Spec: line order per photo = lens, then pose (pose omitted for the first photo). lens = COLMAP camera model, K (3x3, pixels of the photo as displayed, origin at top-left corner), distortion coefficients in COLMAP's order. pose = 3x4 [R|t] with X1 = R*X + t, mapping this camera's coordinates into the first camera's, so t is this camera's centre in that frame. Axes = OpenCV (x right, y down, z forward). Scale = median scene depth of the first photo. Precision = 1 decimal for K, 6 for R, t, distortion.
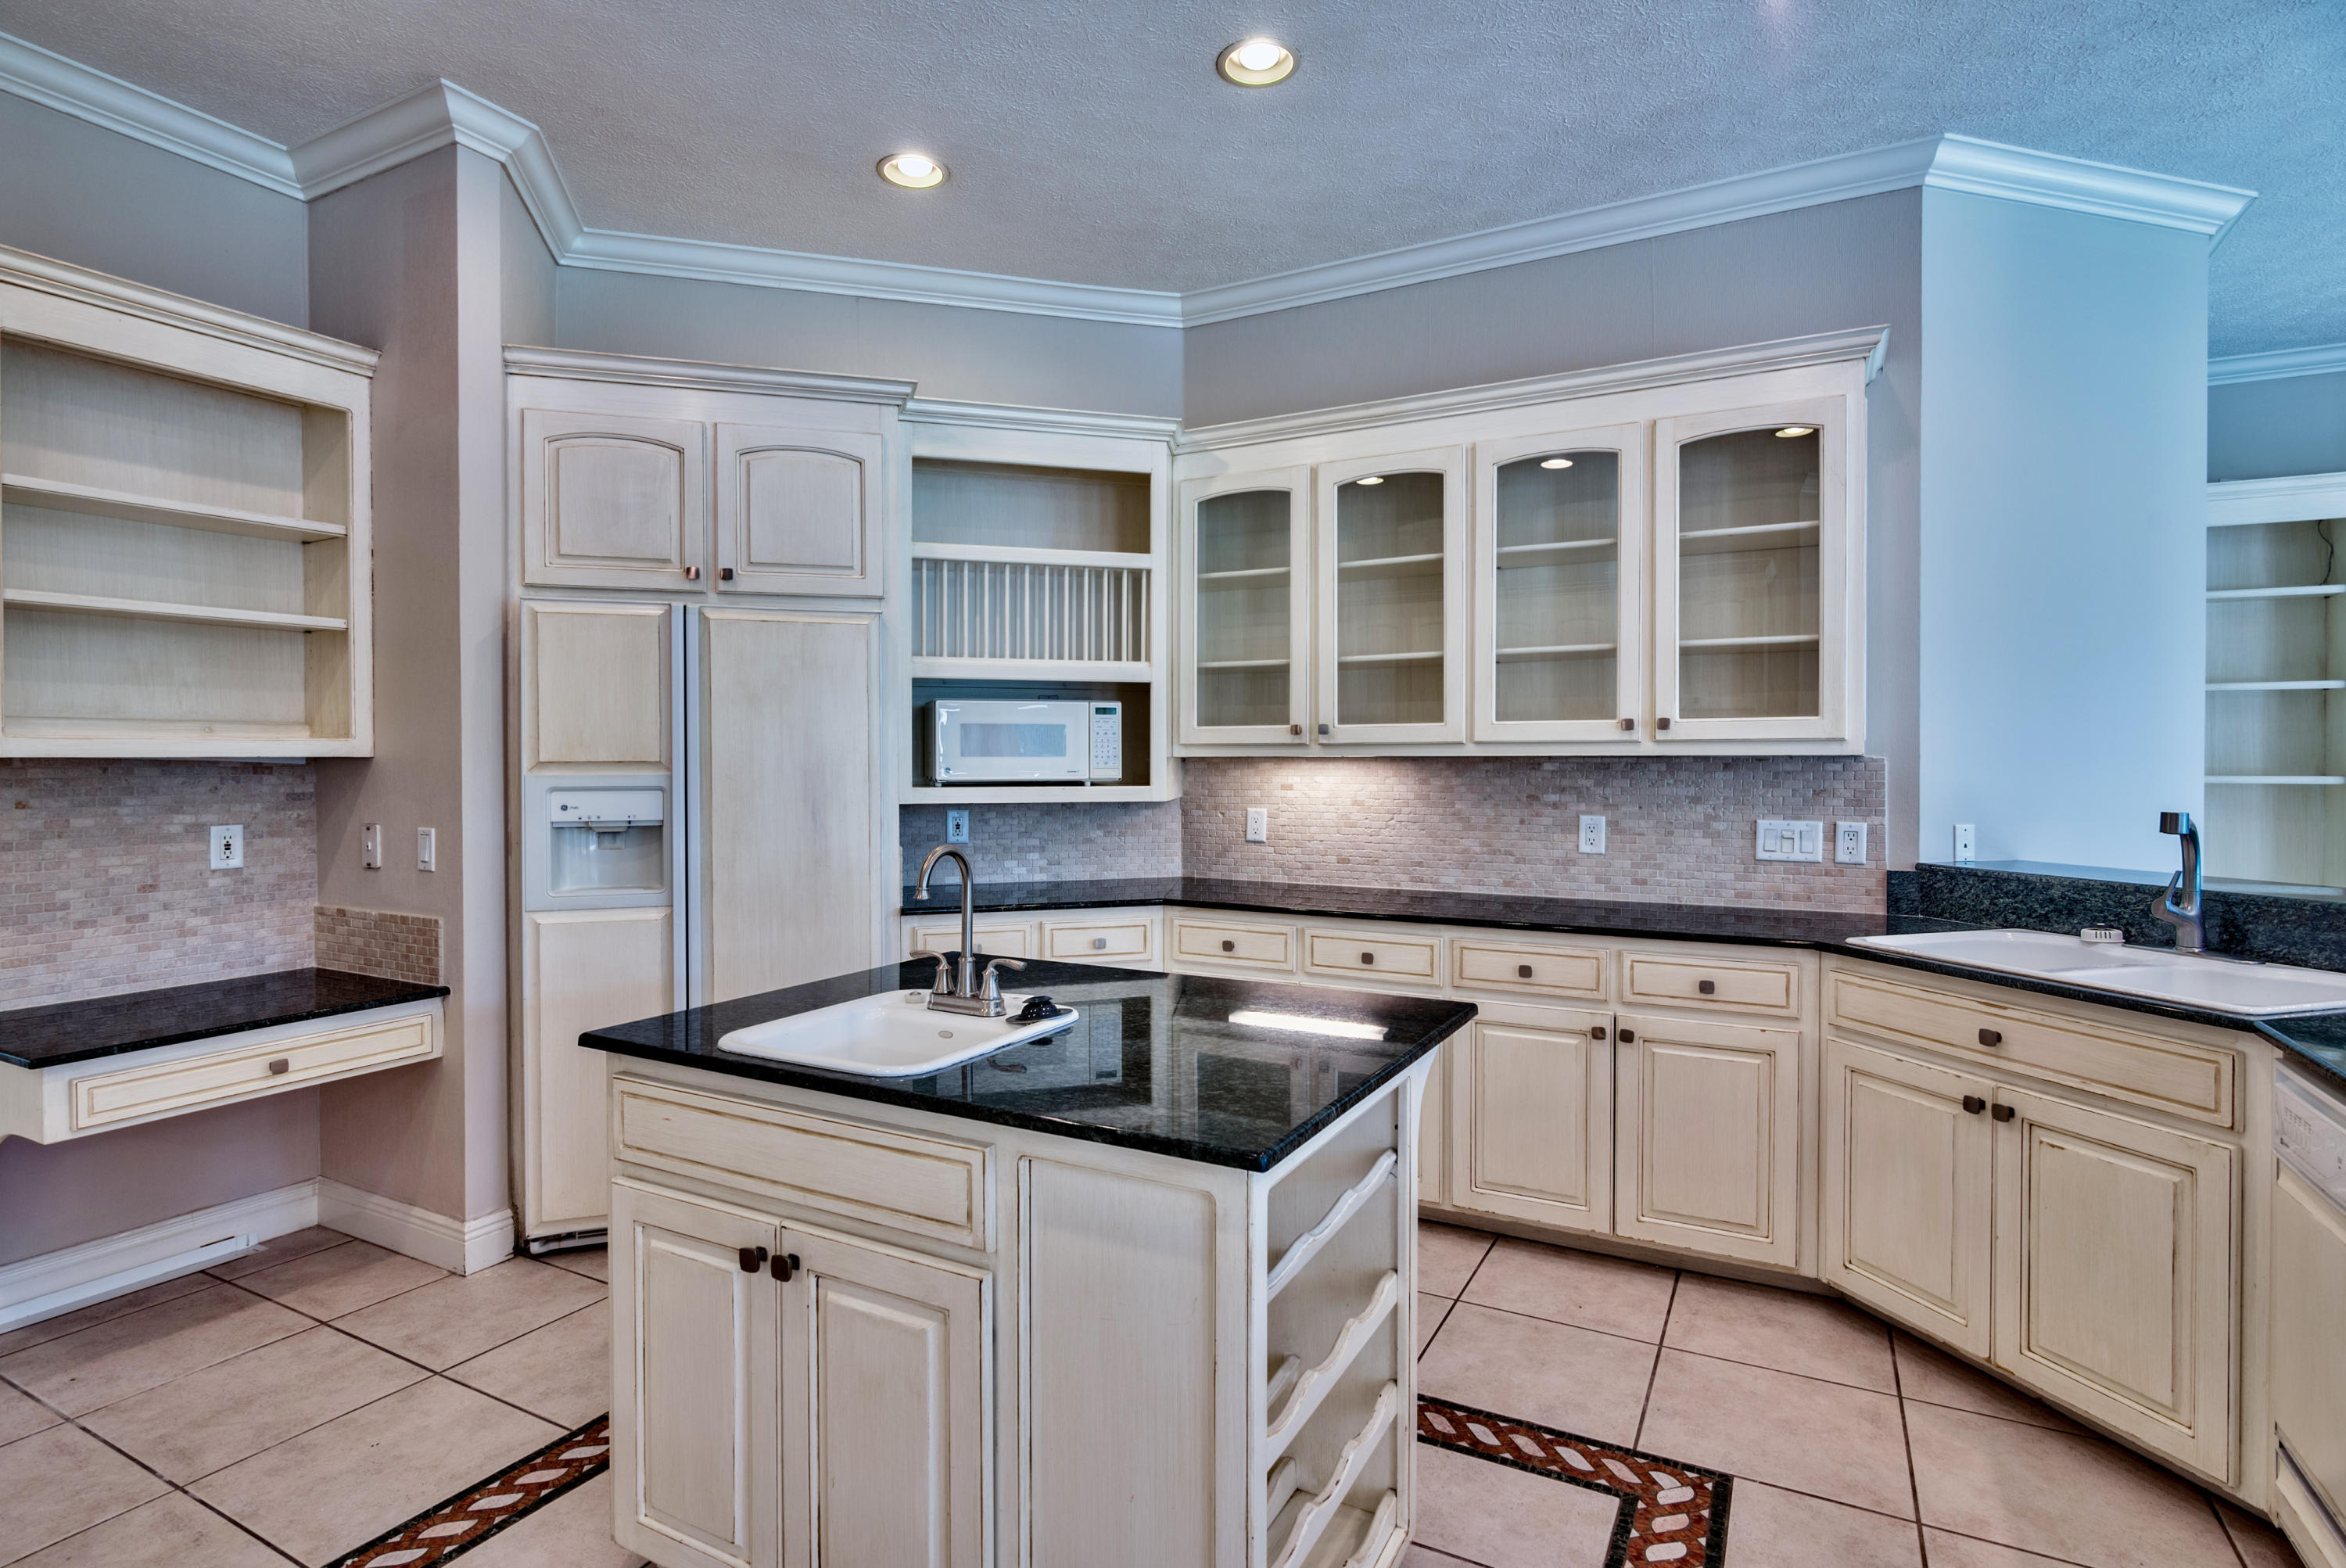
lens RADIAL K [[1174.4, 0, 1184.8], [0, 1174.4, 756.2], [0, 0, 1]] dist [-0.002328, -0.000689]
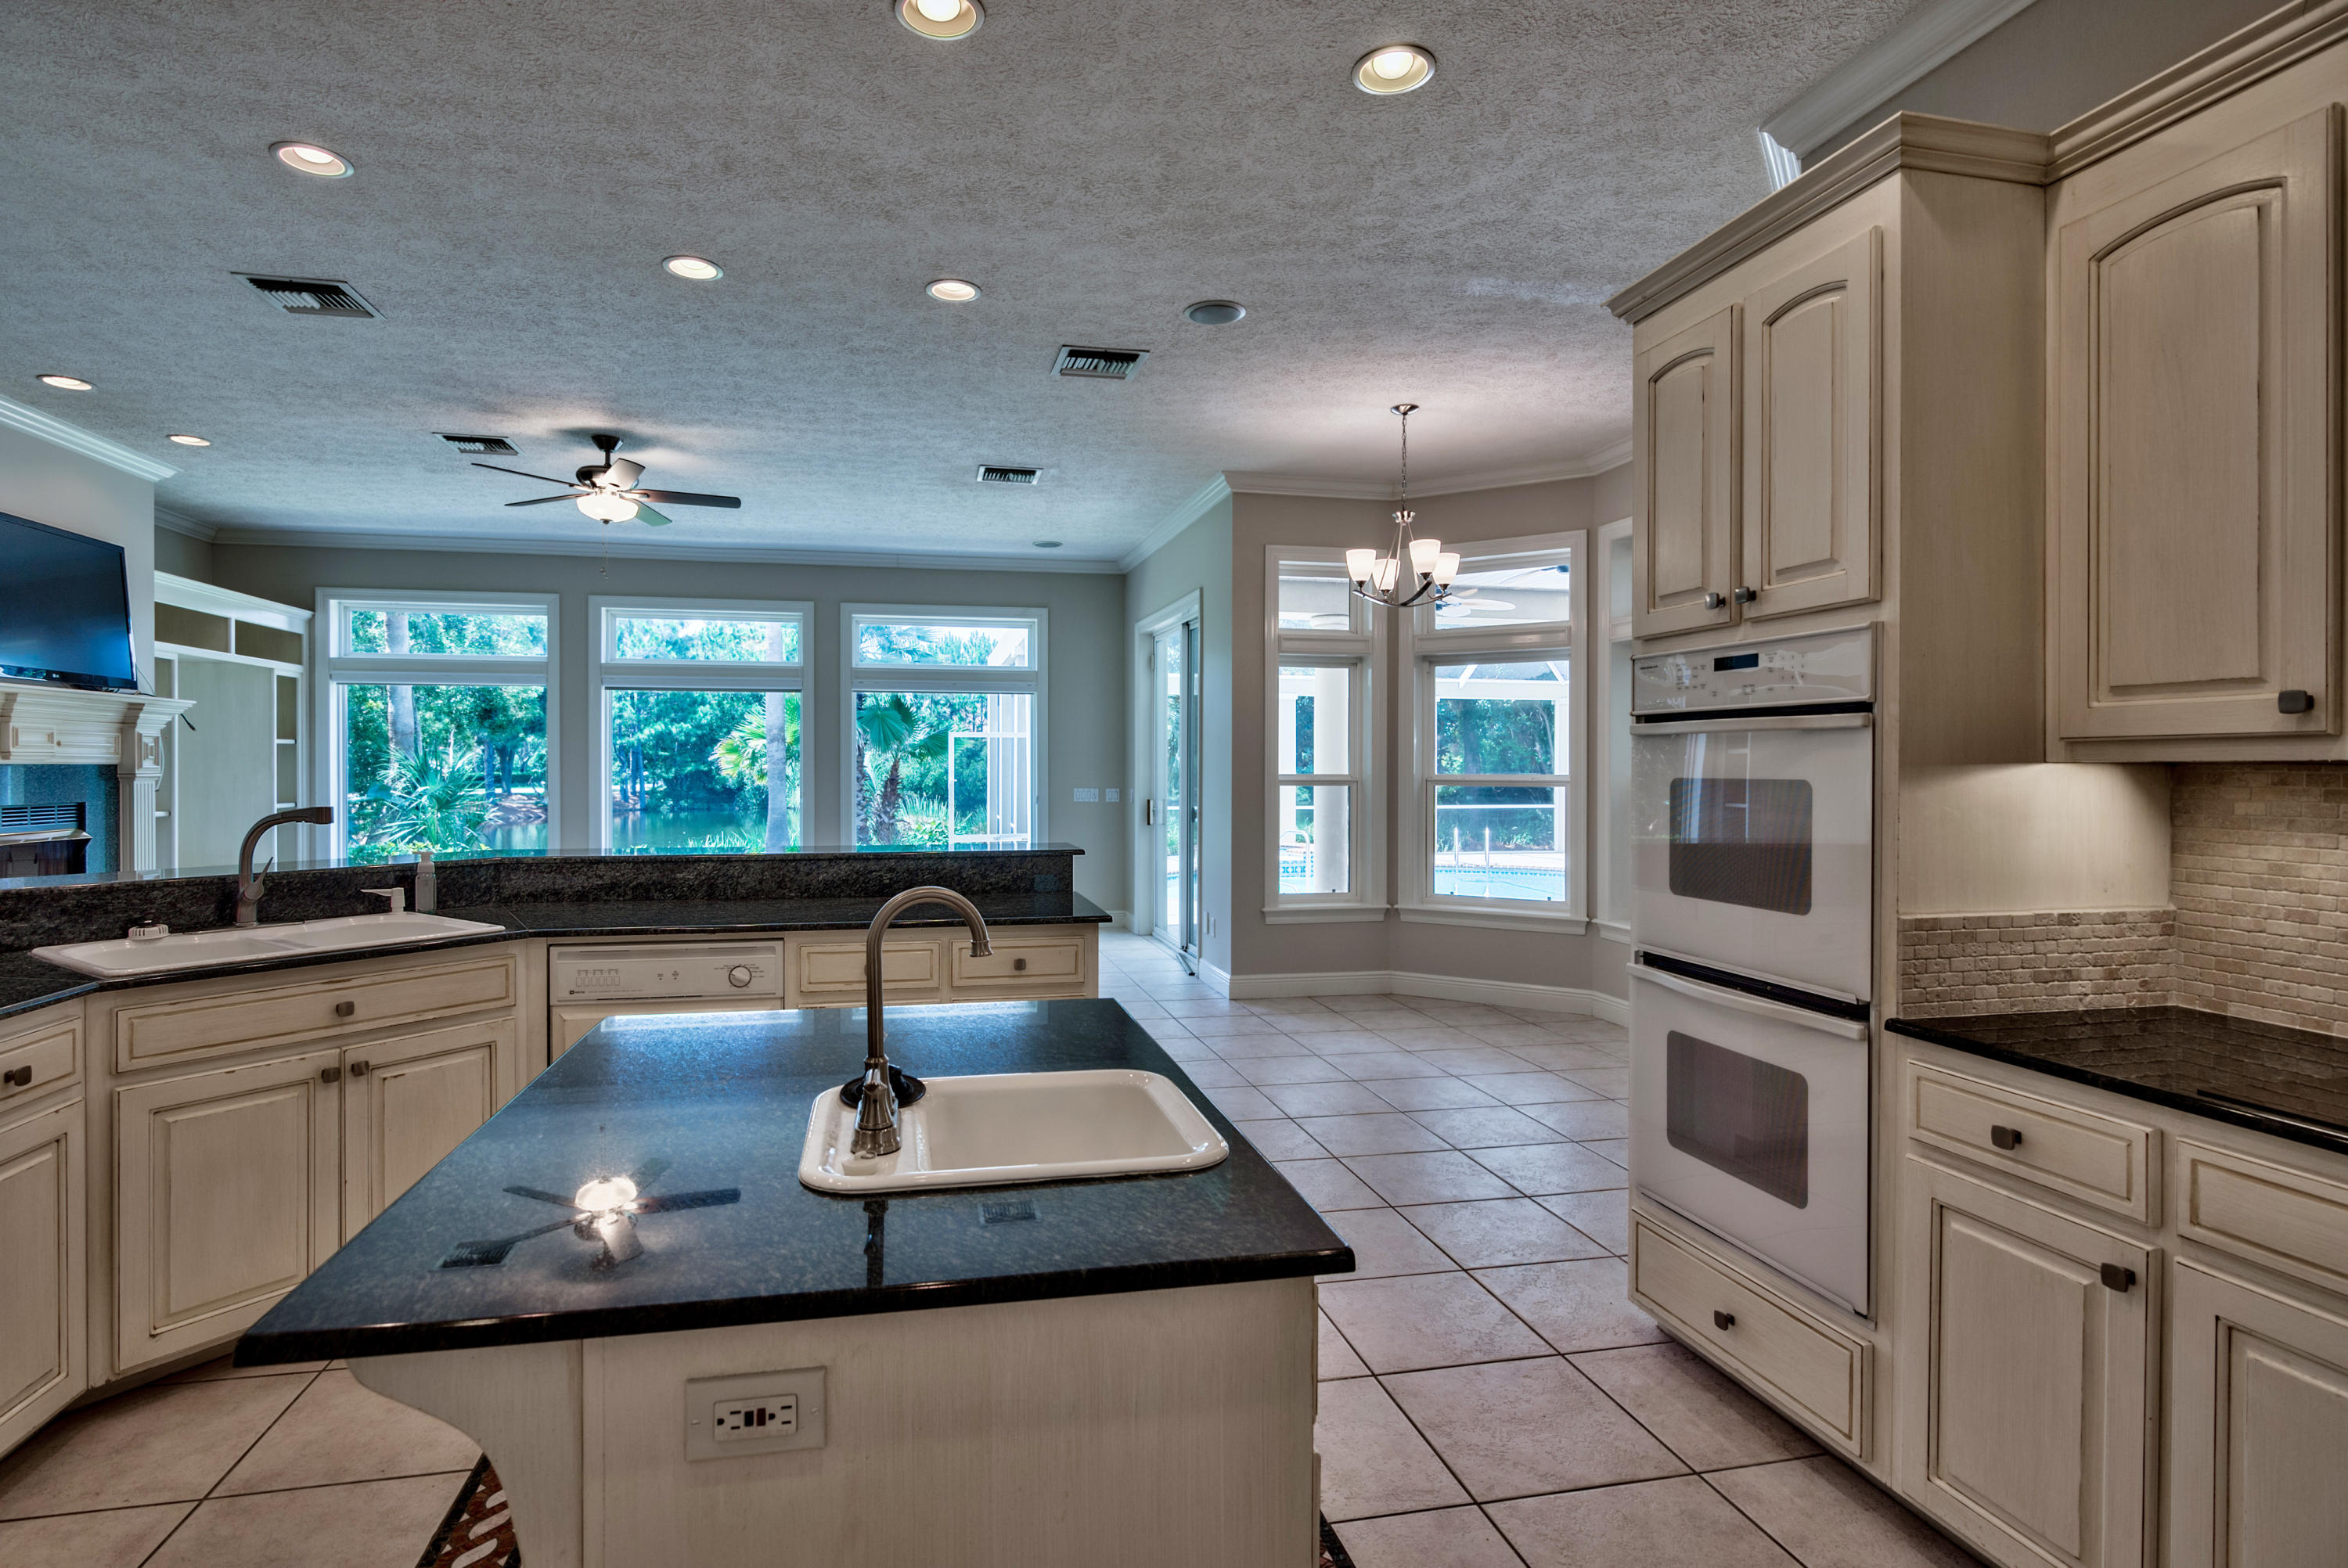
lens RADIAL K [[1179.9, 0, 1079.0], [0, 1179.9, 768.5], [0, 0, 1]] dist [-0.002777, -0.000483]
pose [[-0.605954, -0.003668, 0.795491, -0.429607], [-0.002444, 0.999993, 0.002749, 0.000926], [-0.795496, -0.000279, -0.605959, 0.739522]]
